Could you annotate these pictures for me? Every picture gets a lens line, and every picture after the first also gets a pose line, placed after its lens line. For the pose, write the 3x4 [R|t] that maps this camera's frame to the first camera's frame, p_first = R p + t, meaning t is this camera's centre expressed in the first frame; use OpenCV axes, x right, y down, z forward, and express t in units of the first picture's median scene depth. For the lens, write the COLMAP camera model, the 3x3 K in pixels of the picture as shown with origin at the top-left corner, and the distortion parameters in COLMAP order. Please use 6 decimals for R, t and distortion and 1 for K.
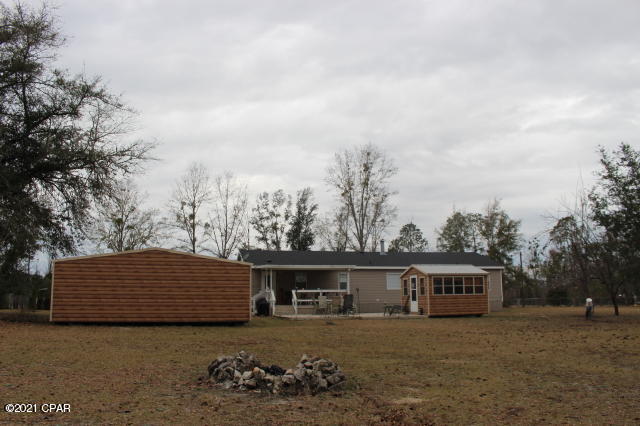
lens RADIAL K [[526.9, 0, 318.0], [0, 526.9, 209.0], [0, 0, 1]] dist [-0.158099, 0.133692]
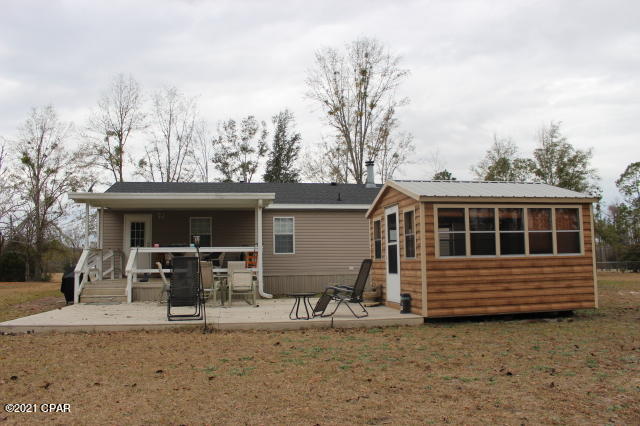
lens RADIAL K [[526.9, 0, 318.0], [0, 526.9, 209.0], [0, 0, 1]] dist [-0.158099, 0.133692]
pose [[0.997179, -0.015174, -0.073507, 0.077202], [0.020222, 0.997451, 0.068424, 0.049378], [0.072282, -0.069717, 0.994945, 0.300078]]
